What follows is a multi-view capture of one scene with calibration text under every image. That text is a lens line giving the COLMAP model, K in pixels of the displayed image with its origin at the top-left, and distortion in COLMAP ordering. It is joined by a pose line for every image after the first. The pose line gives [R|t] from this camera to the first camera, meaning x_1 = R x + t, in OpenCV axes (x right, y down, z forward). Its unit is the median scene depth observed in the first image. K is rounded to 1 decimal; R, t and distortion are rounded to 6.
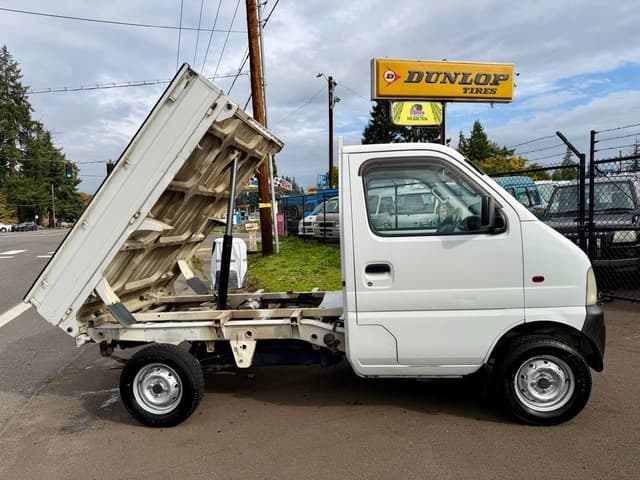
lens RADIAL K [[458.5, 0, 320.0], [0, 458.5, 240.0], [0, 0, 1]] dist [0.004649, -0.004518]
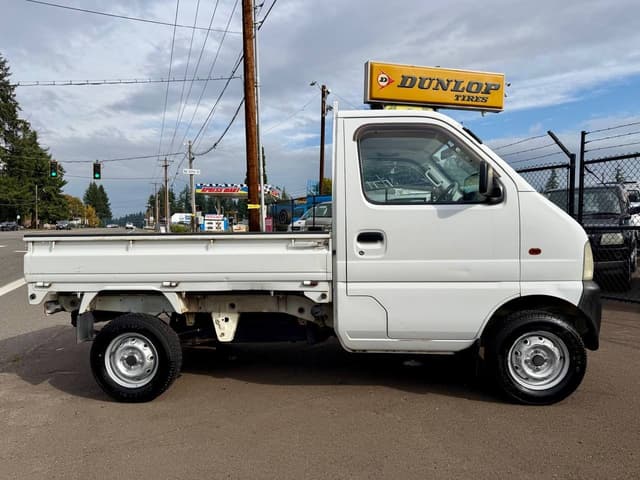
lens RADIAL K [[457.0, 0, 325.6], [0, 457.0, 241.2], [0, 0, 1]] dist [0.006260, -0.006782]
pose [[0.998671, 0.034083, 0.038656, -0.001425], [-0.033153, 0.999151, -0.024444, 0.041647], [-0.039457, 0.023129, 0.998954, 0.021740]]
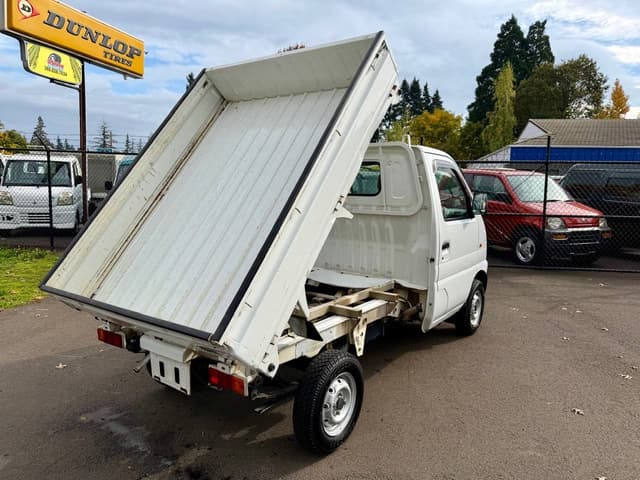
lens RADIAL K [[457.1, 0, 316.3], [0, 457.1, 237.3], [0, 0, 1]] dist [0.009484, -0.004558]
pose [[0.494813, -0.047703, 0.867689, -0.501624], [0.000975, 0.998522, 0.054340, -0.014009], [-0.868999, -0.026043, 0.494129, 0.285847]]
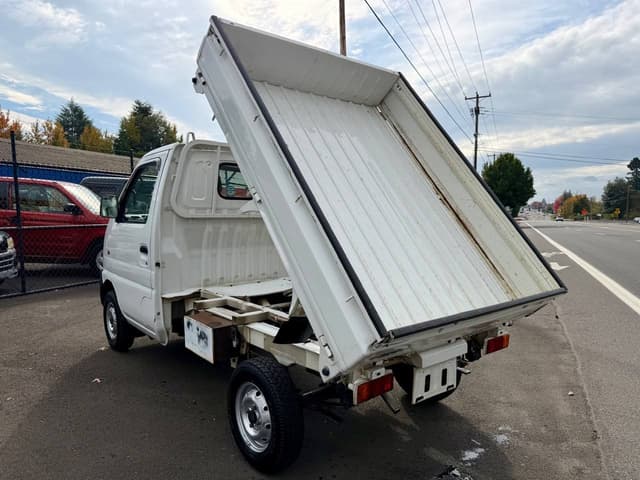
lens RADIAL K [[459.2, 0, 316.5], [0, 459.2, 231.6], [0, 0, 1]] dist [0.005109, -0.005725]
pose [[-0.719788, 0.005276, 0.694174, -0.419898], [0.053404, 0.997429, 0.047793, -0.018645], [-0.692137, 0.071472, -0.718219, 0.881925]]
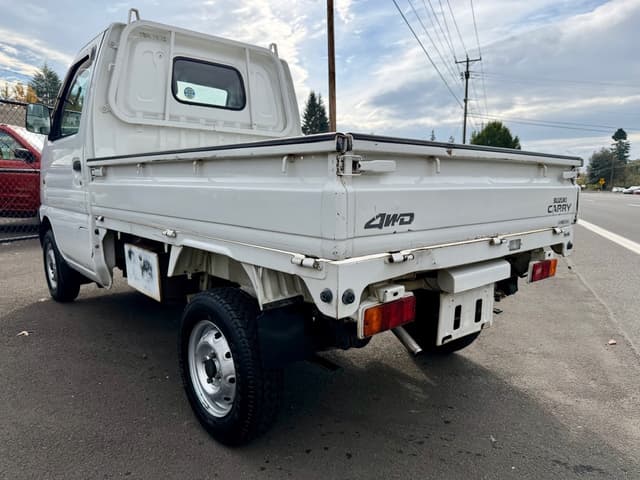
lens RADIAL K [[463.6, 0, 316.6], [0, 463.6, 230.0], [0, 0, 1]] dist [0.003522, -0.003164]
pose [[-0.740695, -0.031823, 0.671087, -0.347879], [0.054700, 0.992705, 0.107448, 0.039489], [-0.669611, 0.116294, -0.733551, 0.809533]]
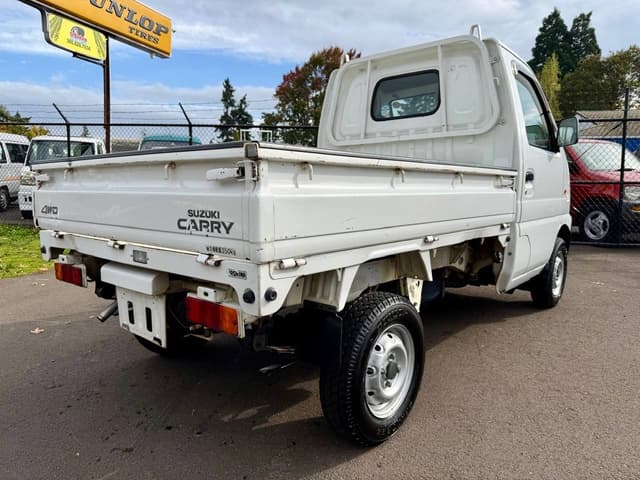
lens RADIAL K [[459.2, 0, 316.5], [0, 459.2, 231.6], [0, 0, 1]] dist [0.005109, -0.005725]
pose [[0.557555, -0.028795, 0.829641, -0.397211], [0.003546, 0.999472, 0.032306, 0.061739], [-0.830133, -0.015071, 0.557362, 0.348763]]
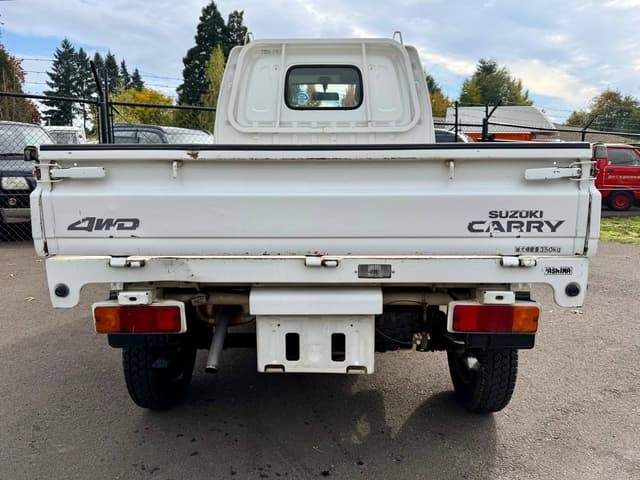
lens RADIAL K [[476.3, 0, 318.9], [0, 476.3, 238.3], [0, 0, 1]] dist [0.006374, -0.001582]
pose [[-0.094703, -0.084821, 0.991885, -0.448428], [0.047799, 0.994827, 0.089636, 0.049153], [-0.994357, 0.055900, -0.090158, 0.588302]]
